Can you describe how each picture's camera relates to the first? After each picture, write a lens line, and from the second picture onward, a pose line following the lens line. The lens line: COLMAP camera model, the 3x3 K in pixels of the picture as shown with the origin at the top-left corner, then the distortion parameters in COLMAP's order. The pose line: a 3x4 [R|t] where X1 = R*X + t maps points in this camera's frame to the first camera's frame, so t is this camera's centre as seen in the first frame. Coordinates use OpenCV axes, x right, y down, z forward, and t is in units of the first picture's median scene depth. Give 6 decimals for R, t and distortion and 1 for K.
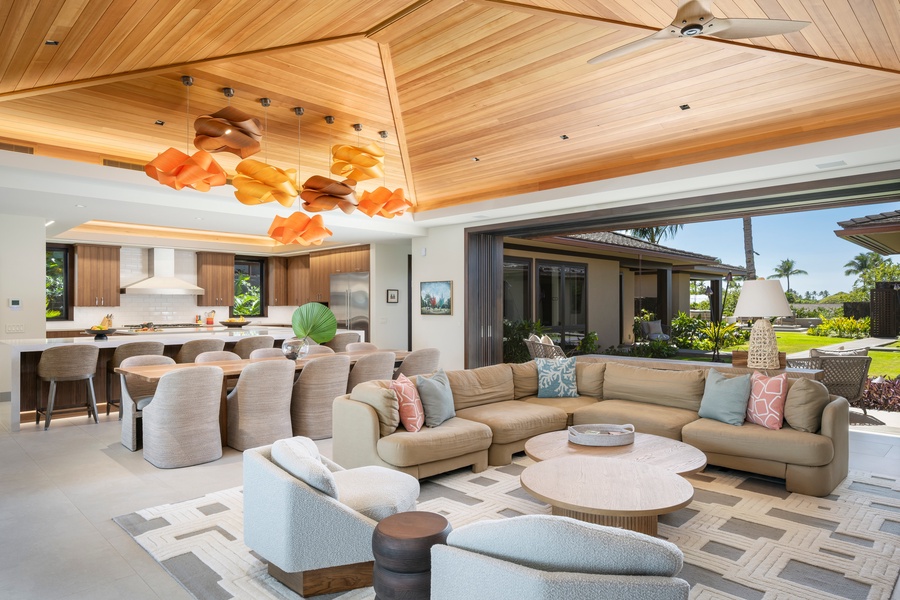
lens RADIAL K [[516.4, 0, 450.0], [0, 516.4, 300.0], [0, 0, 1]] dist [0.001717, 0.000330]
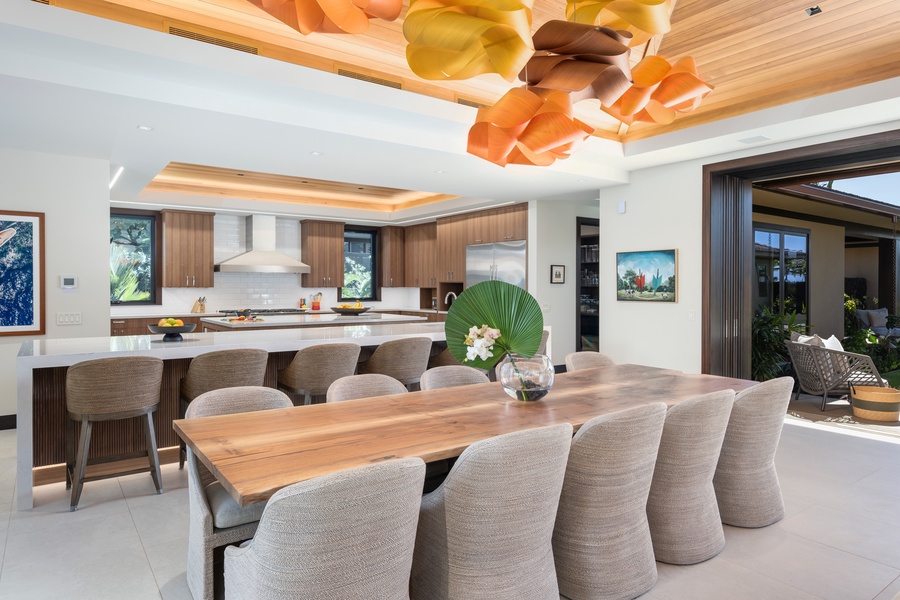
lens RADIAL K [[557.8, 0, 448.8], [0, 557.8, 283.3], [0, 0, 1]] dist [0.000061, -0.000215]
pose [[0.983392, 0.001550, -0.181486, -0.120621], [-0.000969, 0.999994, 0.003288, 0.002765], [0.181490, -0.003057, 0.983388, 0.211515]]
